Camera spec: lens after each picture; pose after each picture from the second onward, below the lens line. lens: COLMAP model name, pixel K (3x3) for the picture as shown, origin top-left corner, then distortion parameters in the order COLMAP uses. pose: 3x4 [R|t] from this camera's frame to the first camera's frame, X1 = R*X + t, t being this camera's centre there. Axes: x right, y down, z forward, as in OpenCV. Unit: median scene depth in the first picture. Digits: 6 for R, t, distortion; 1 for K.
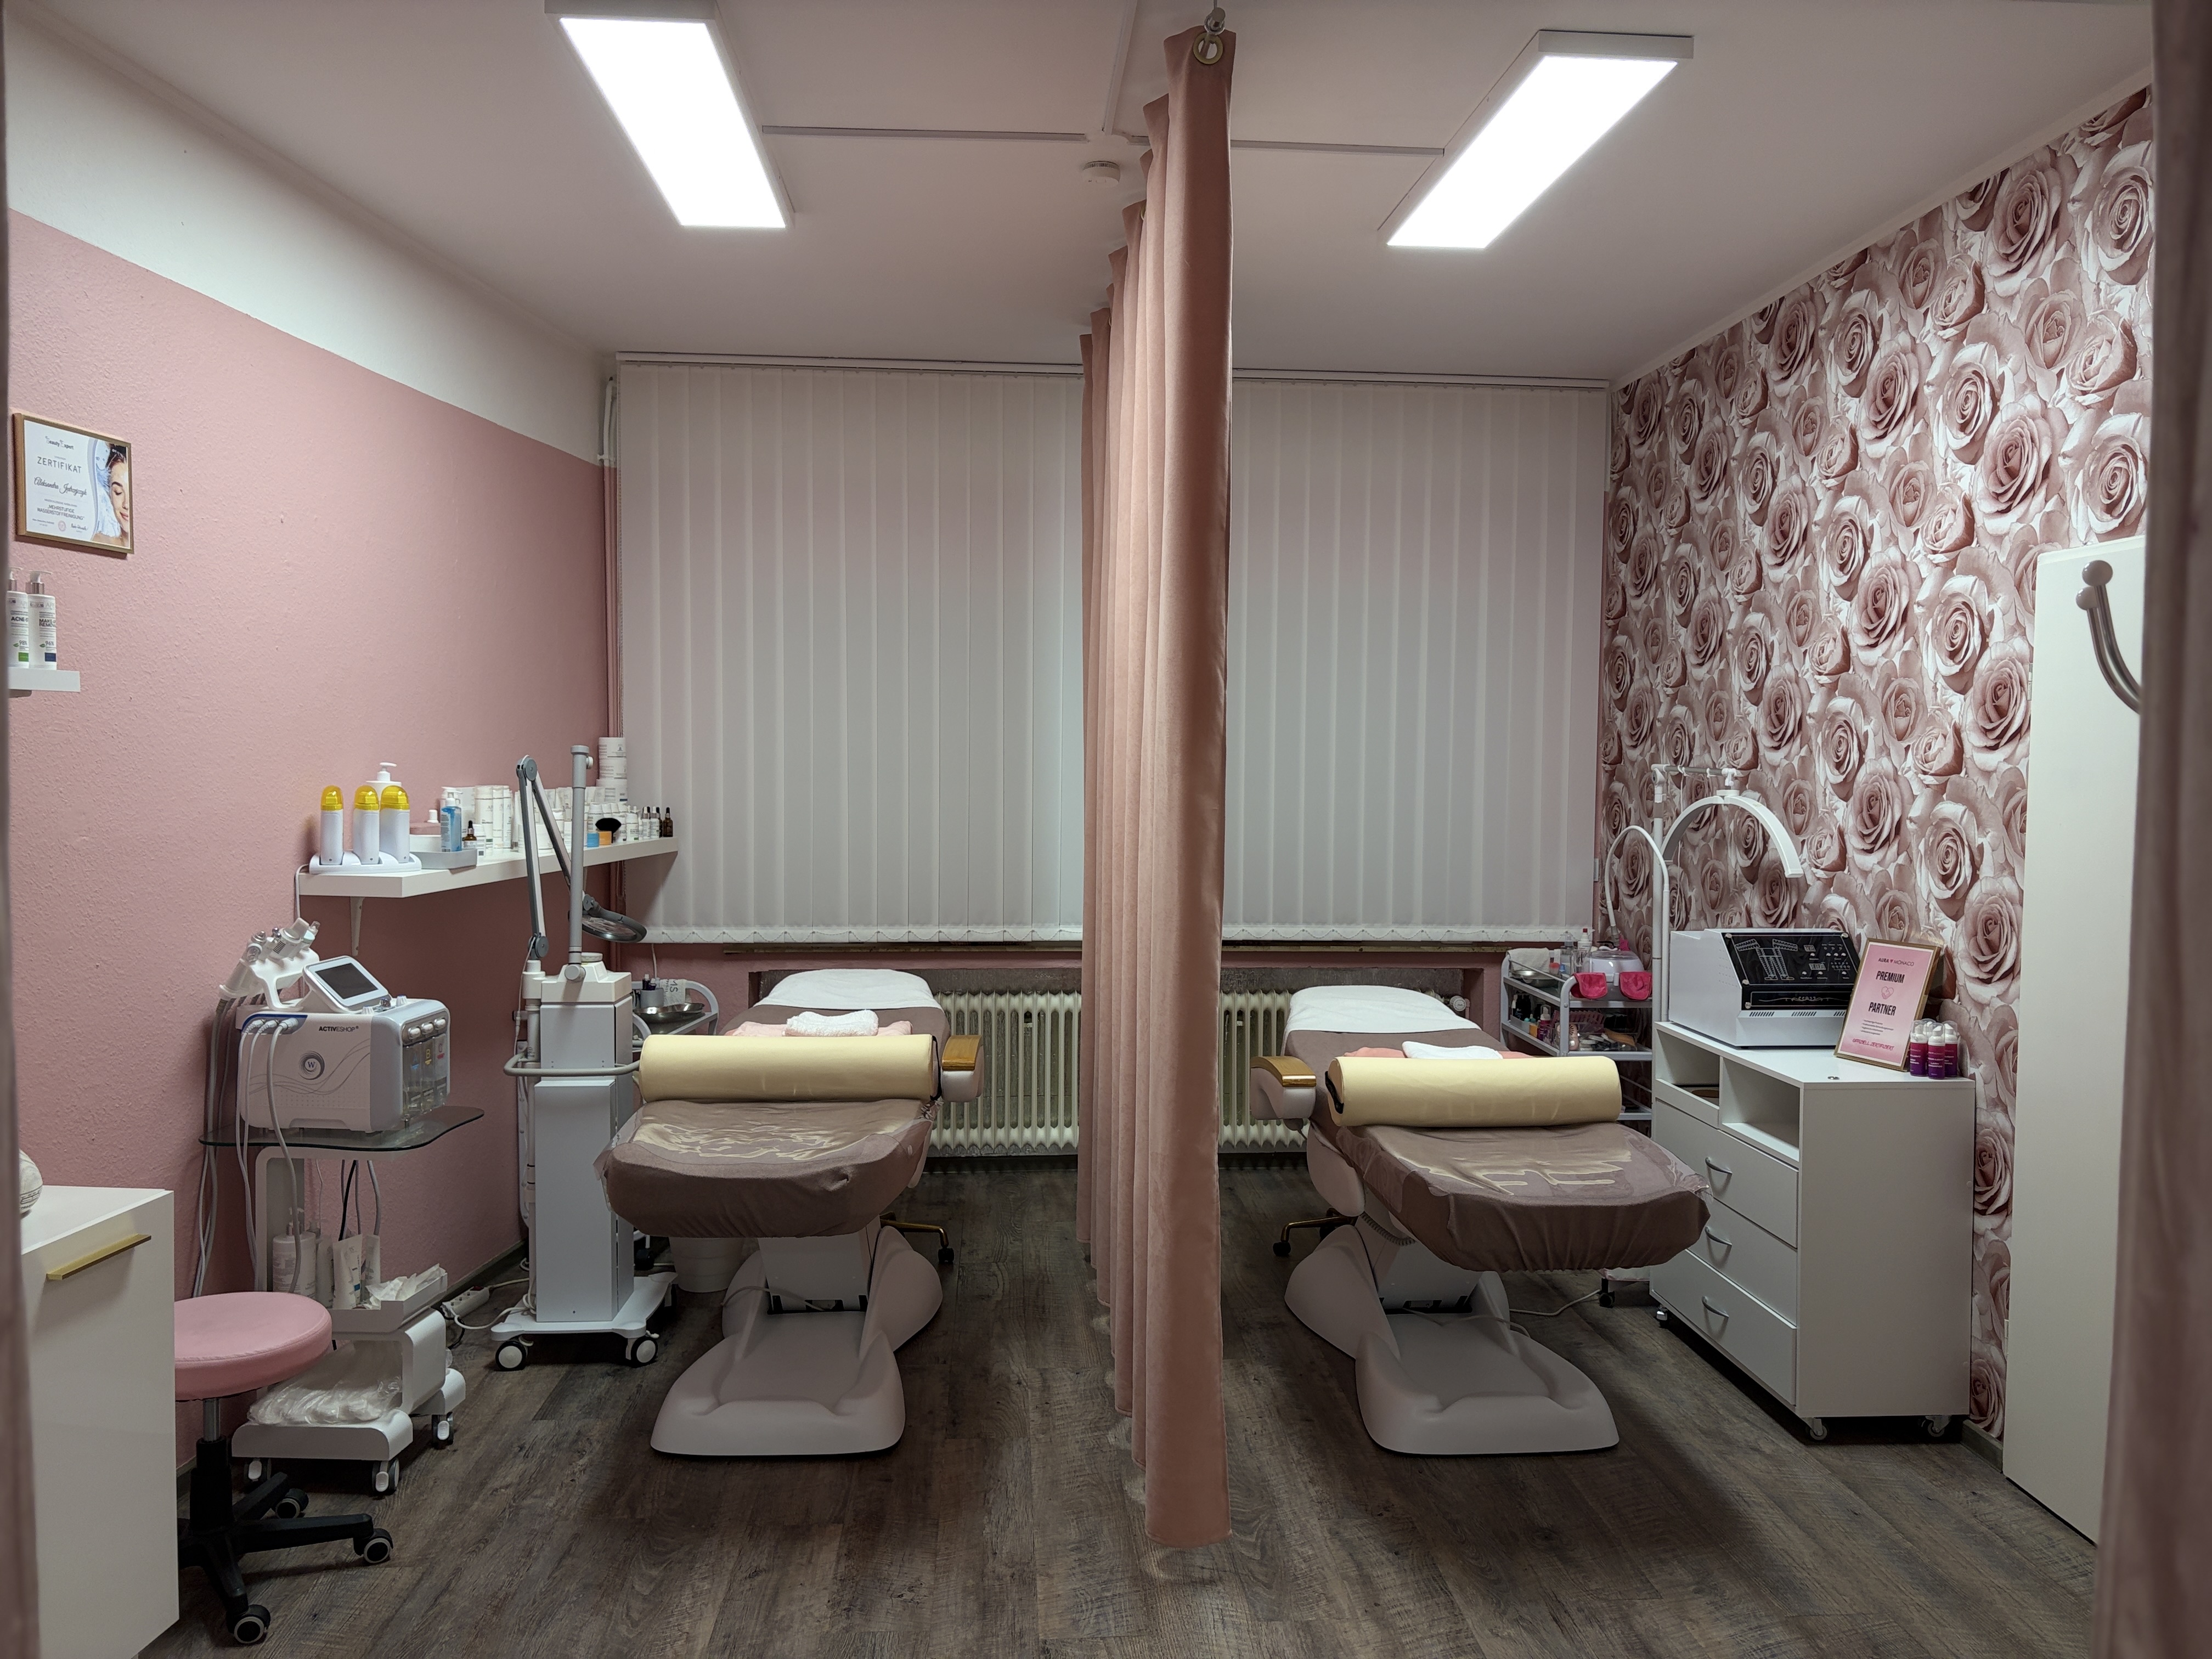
lens RADIAL K [[1643.0, 0, 1111.1], [0, 1643.0, 829.1], [0, 0, 1]] dist [-0.001118, 0.027715]
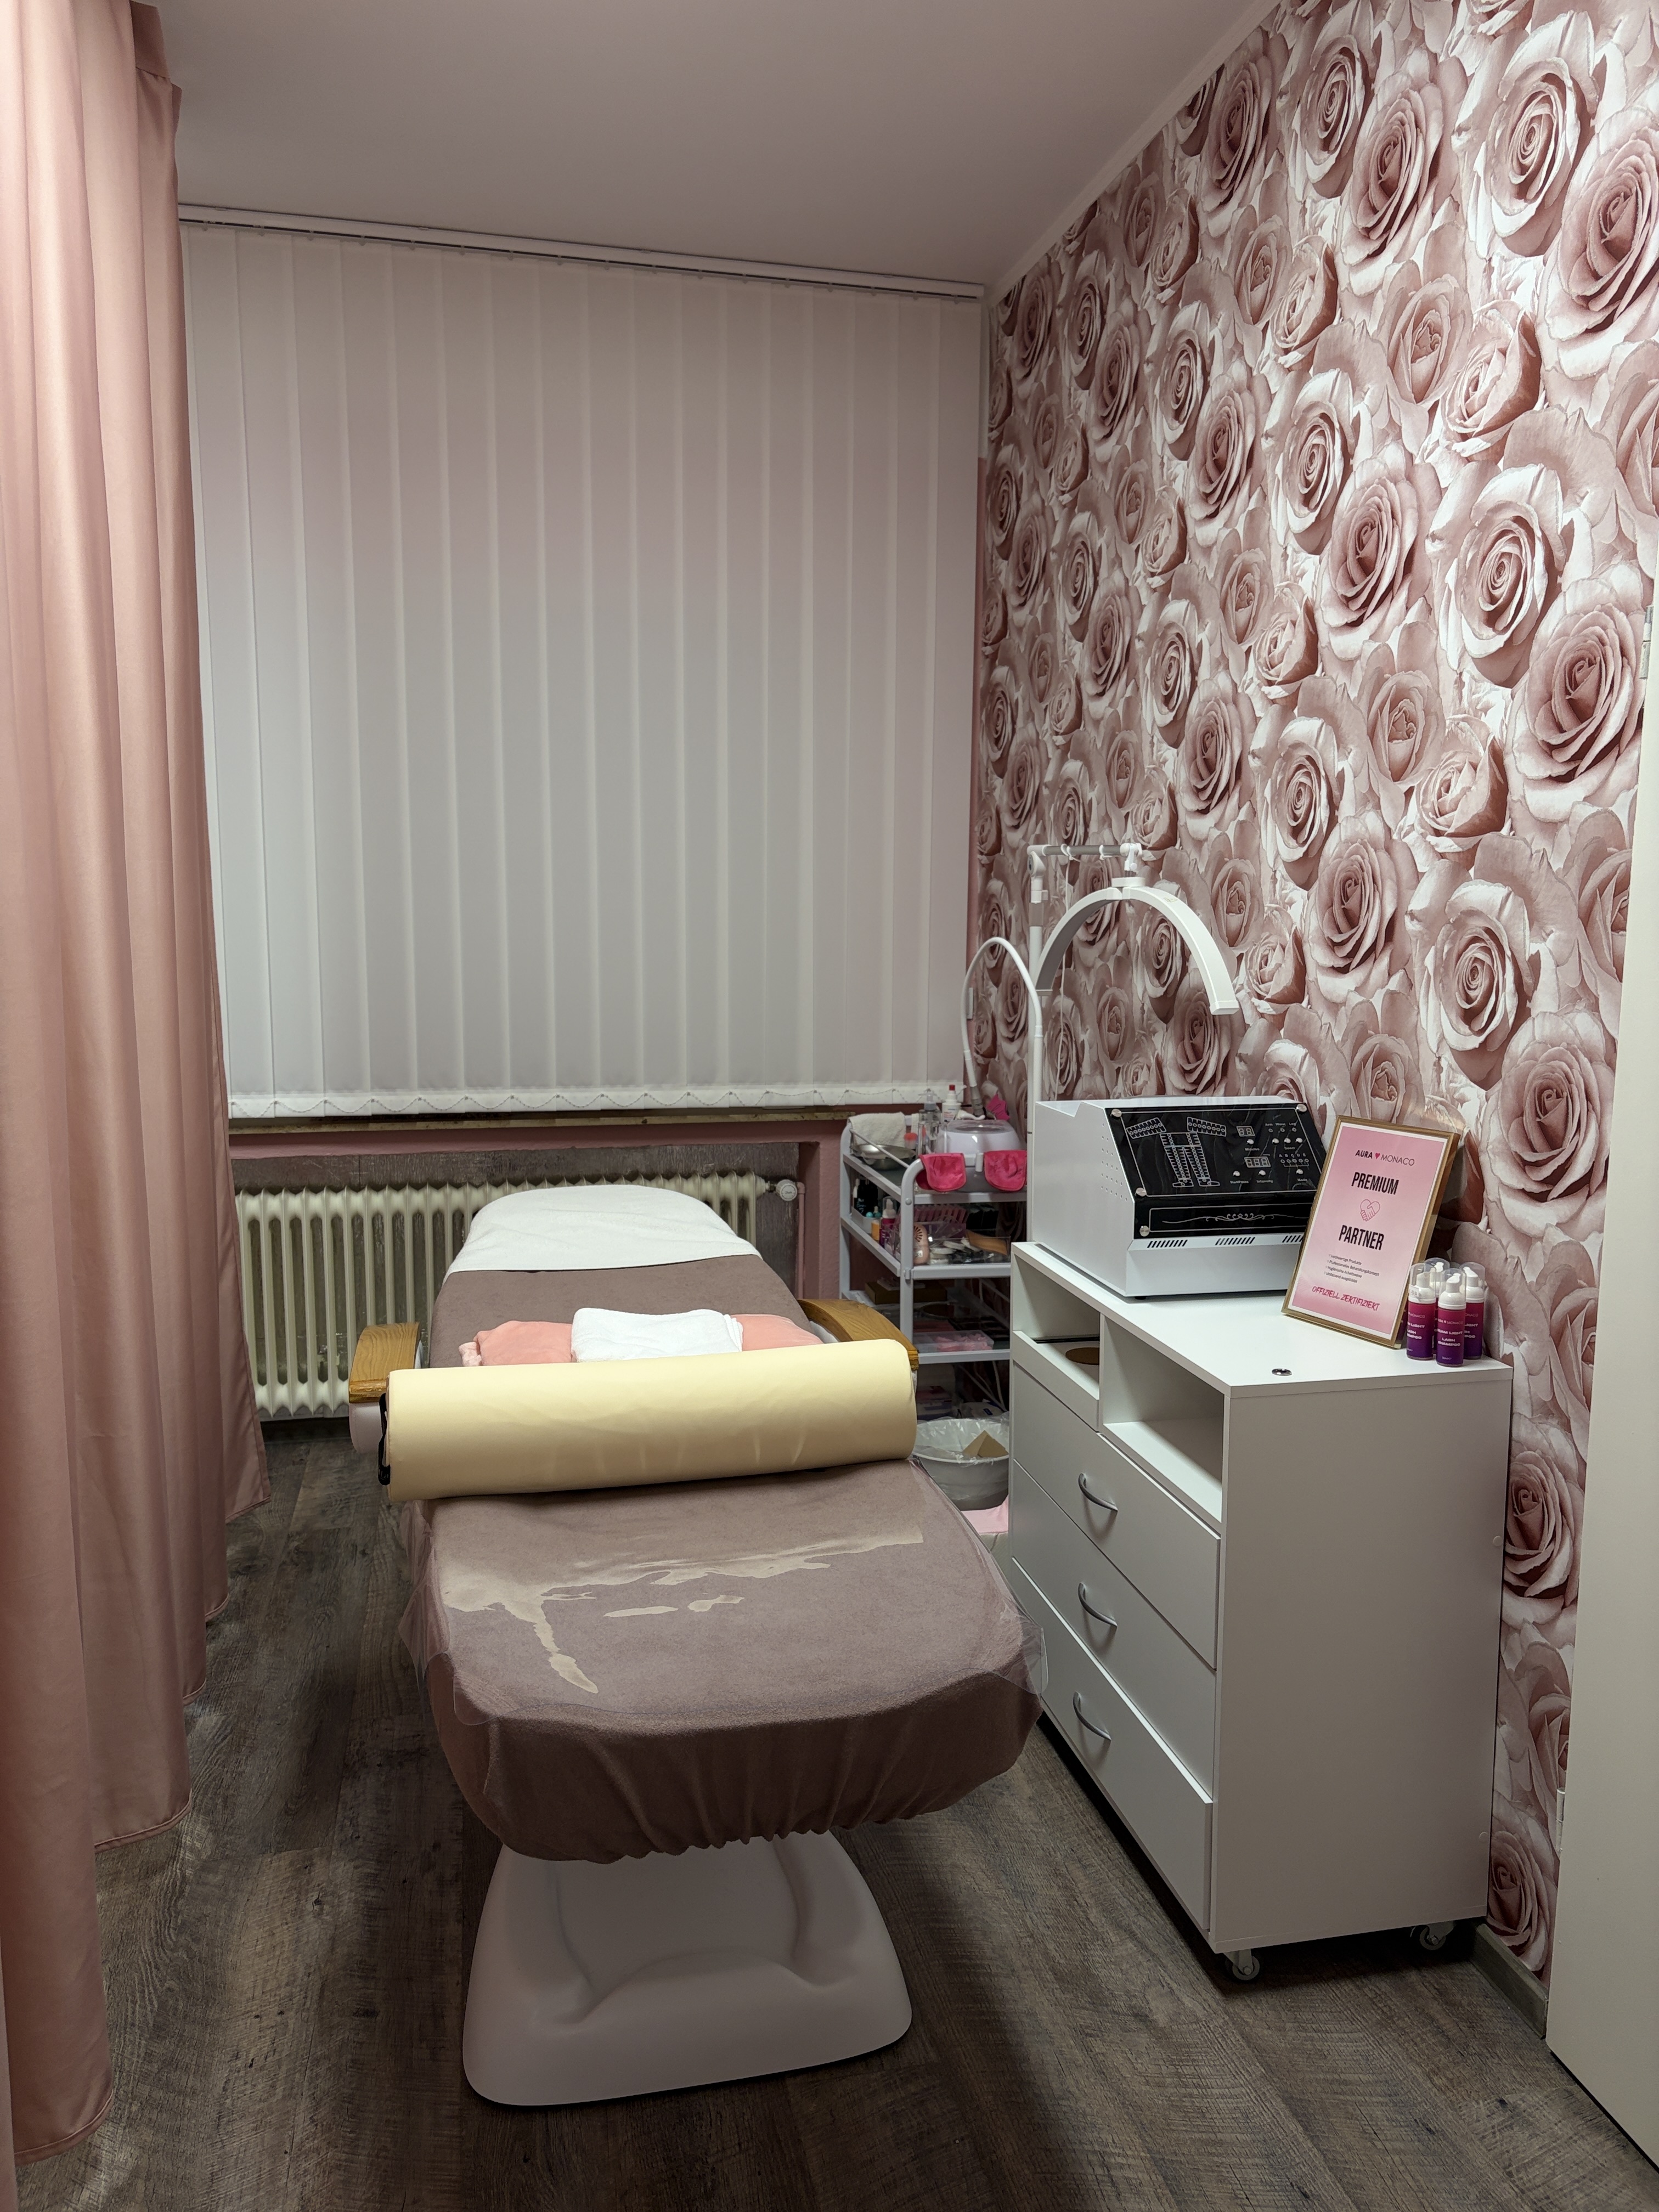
lens RADIAL K [[1662.4, 0, 827.0], [0, 1662.4, 1109.4], [0, 0, 1]] dist [0.025211, -0.025700]
pose [[0.988857, -0.021787, 0.147263, 0.192803], [0.008608, 0.995946, 0.089542, 0.008370], [-0.148617, -0.087277, 0.985036, 0.443834]]
